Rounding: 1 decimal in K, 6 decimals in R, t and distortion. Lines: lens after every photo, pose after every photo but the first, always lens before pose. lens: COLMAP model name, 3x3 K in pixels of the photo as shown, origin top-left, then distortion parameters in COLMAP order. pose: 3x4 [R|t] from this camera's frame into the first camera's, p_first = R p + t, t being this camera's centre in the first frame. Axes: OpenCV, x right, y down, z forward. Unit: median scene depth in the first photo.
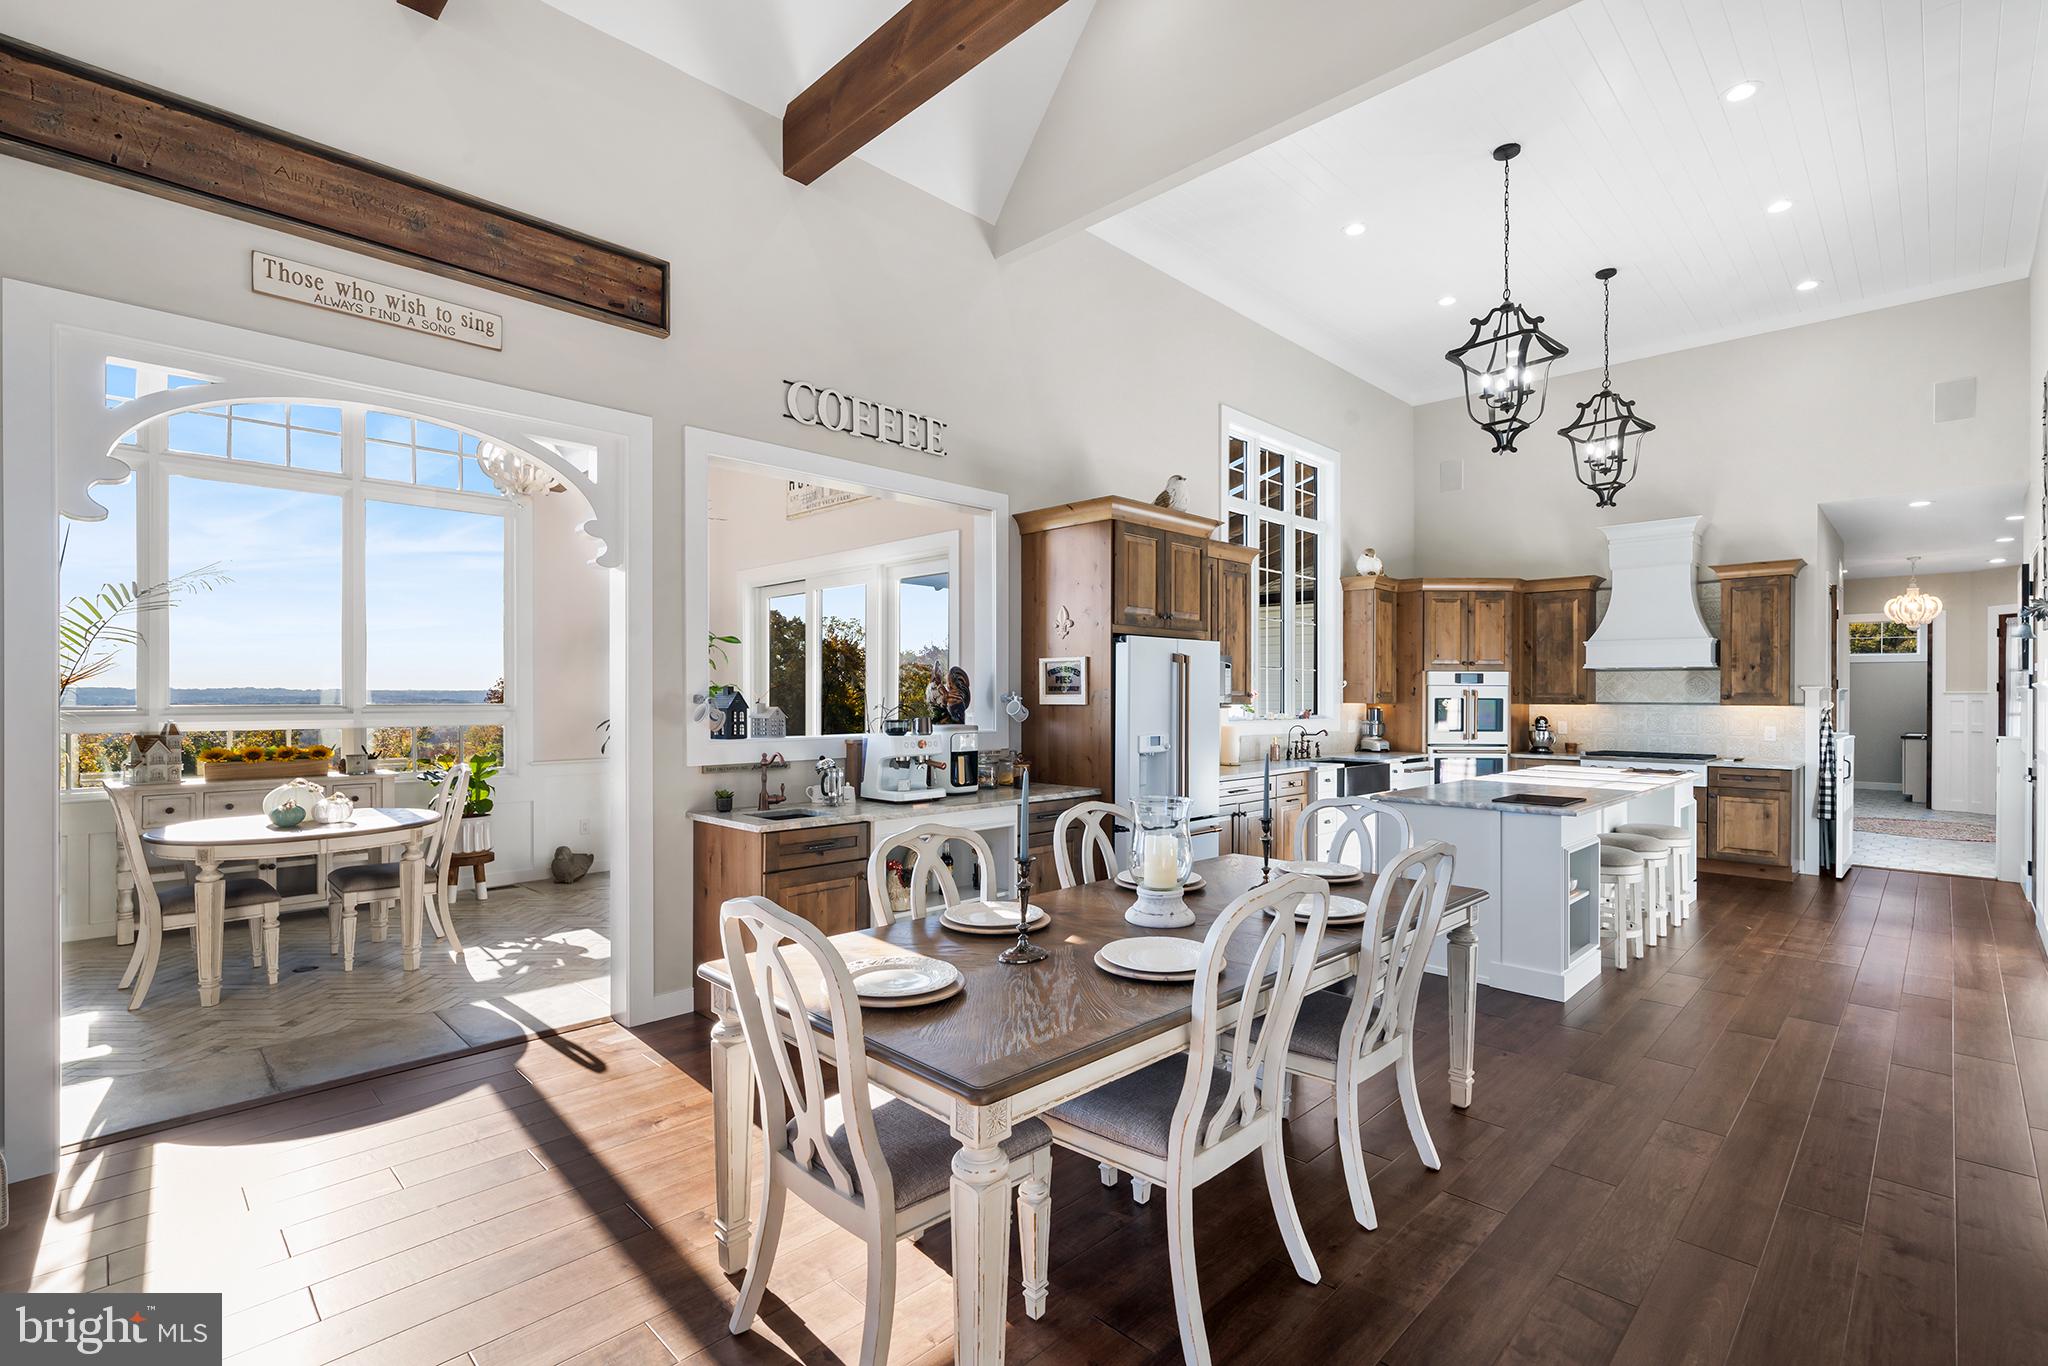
lens RADIAL K [[928.8, 0, 1025.8], [0, 928.8, 693.8], [0, 0, 1]] dist [0.001883, 0.000341]
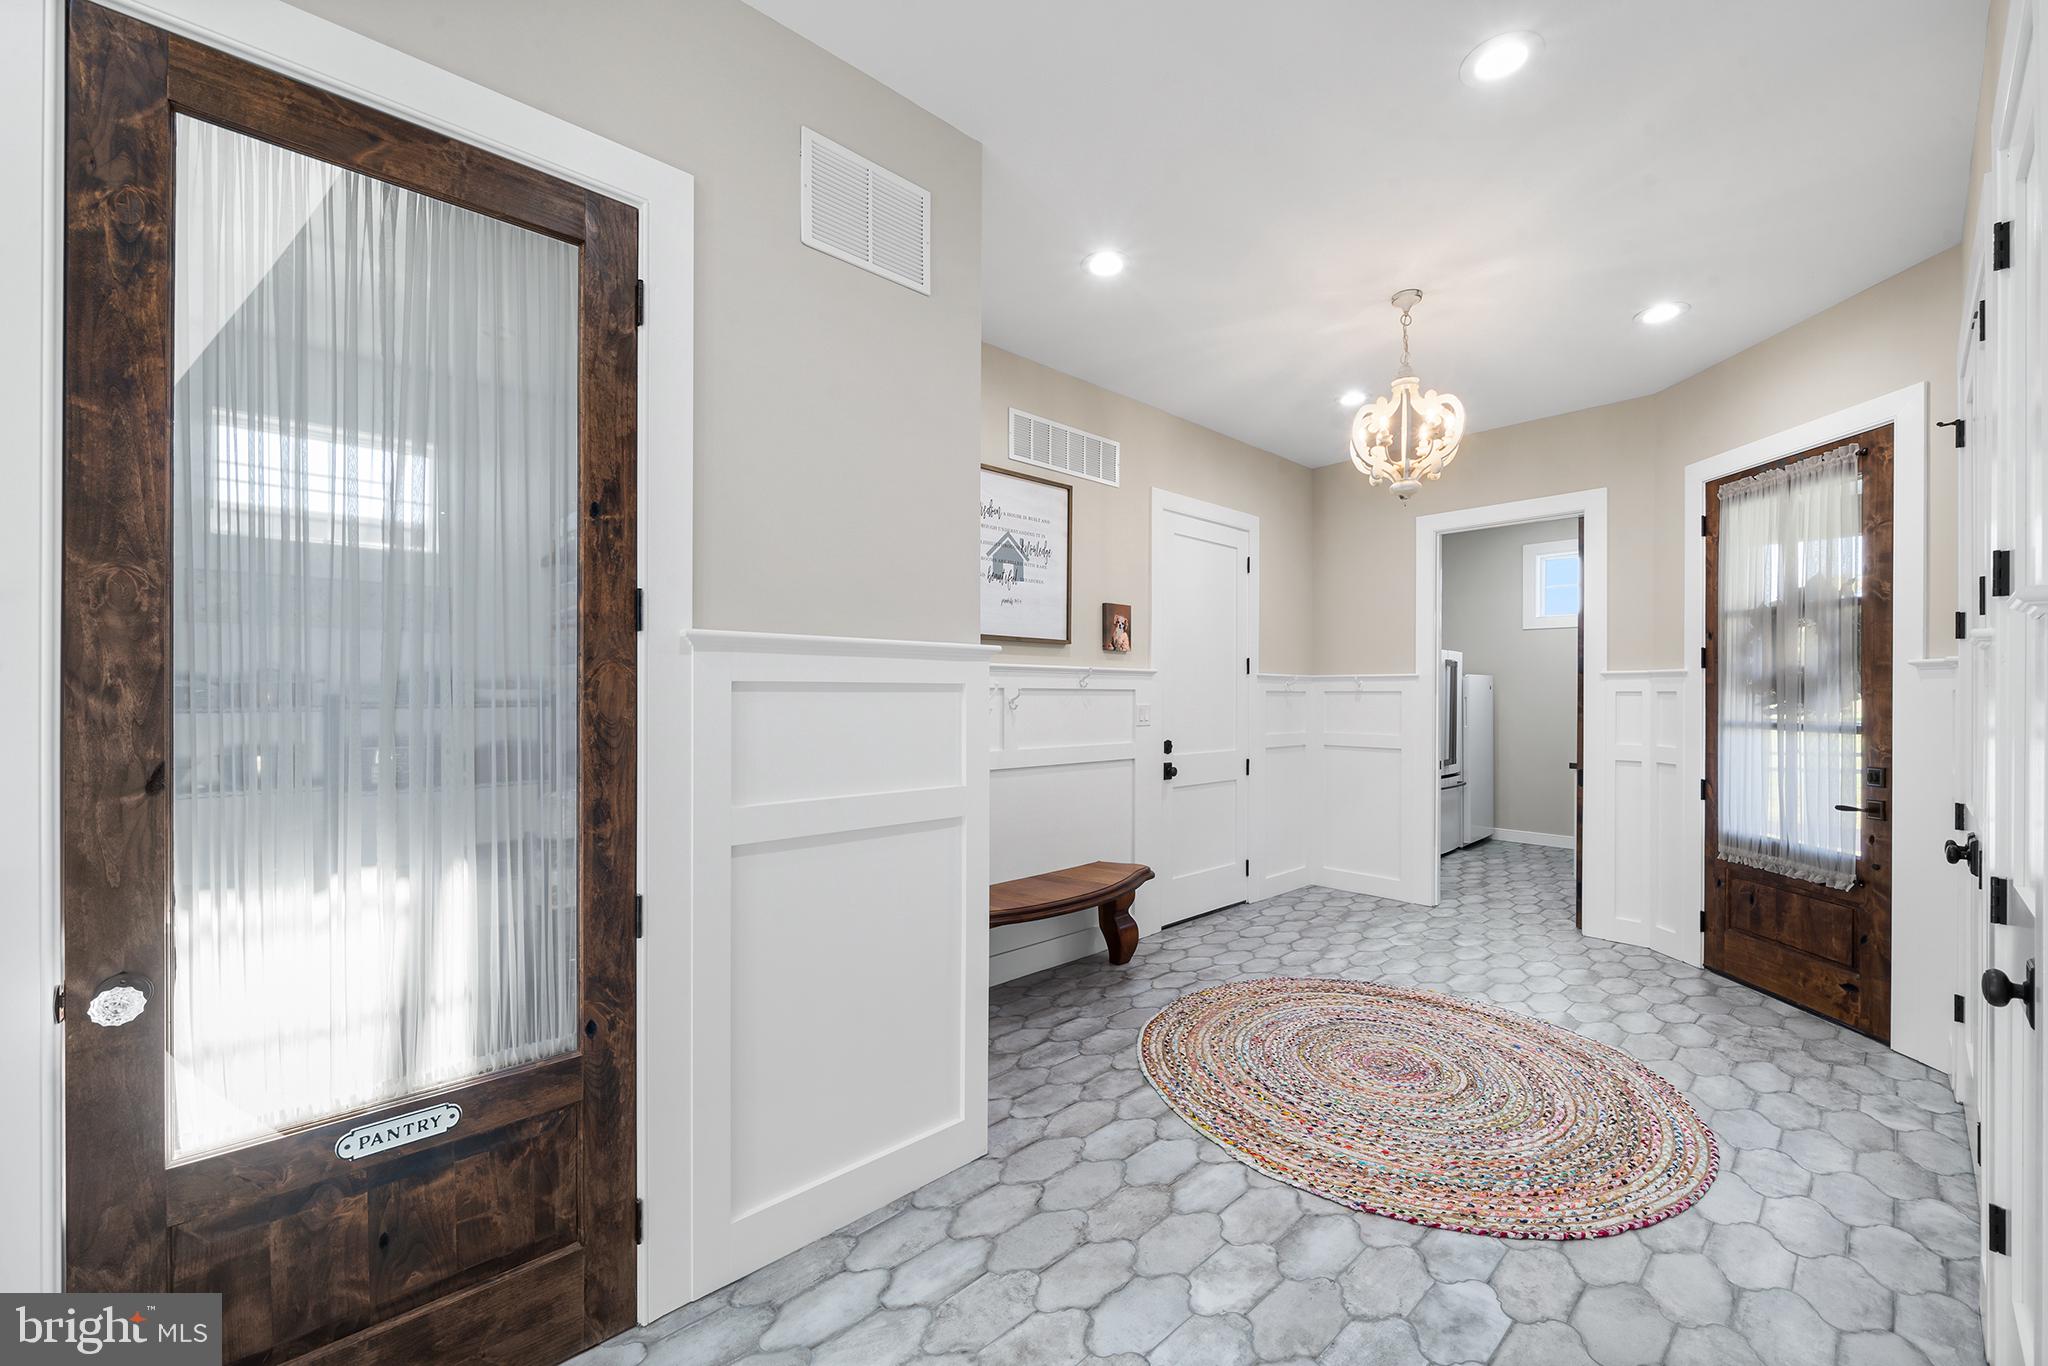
lens RADIAL K [[803.7, 0, 1022.3], [0, 803.7, 690.8], [0, 0, 1]] dist [-0.000427, -0.000019]
pose [[0.998796, 0.000644, -0.049058, 1.172715], [-0.000640, 1.000000, 0.000092, 0.012328], [0.049058, -0.000060, 0.998796, 0.970235]]
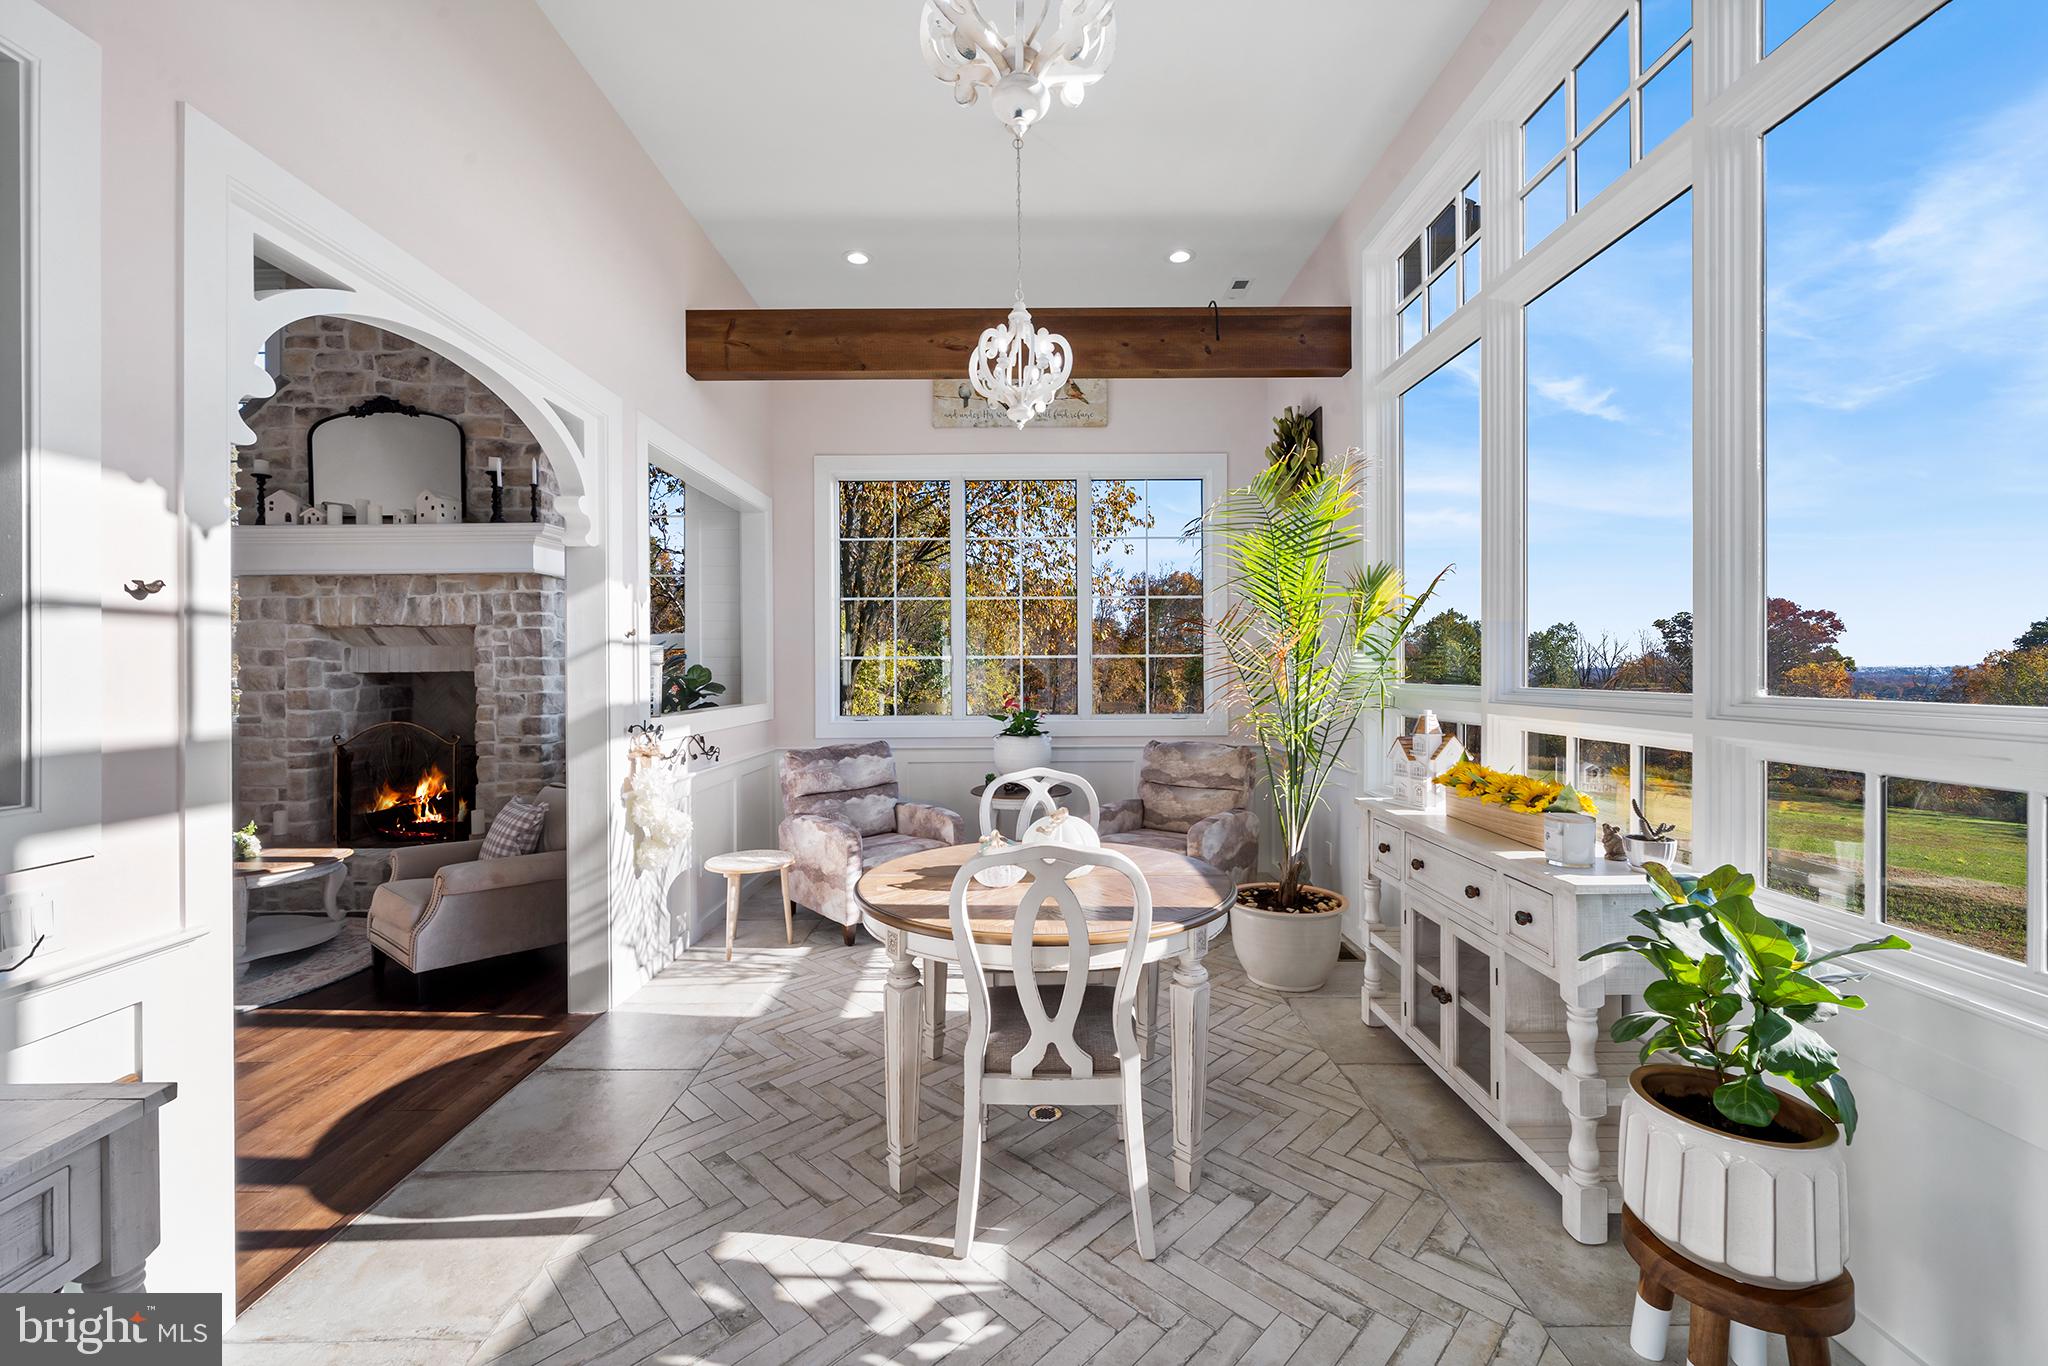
lens RADIAL K [[846.3, 0, 1022.8], [0, 846.3, 665.9], [0, 0, 1]] dist [0.000145, 0.000160]
pose [[-0.716445, 0.005844, -0.697619, -0.237546], [0.008237, 0.999966, -0.000083, -0.006448], [0.697595, -0.005806, -0.716469, 0.925680]]
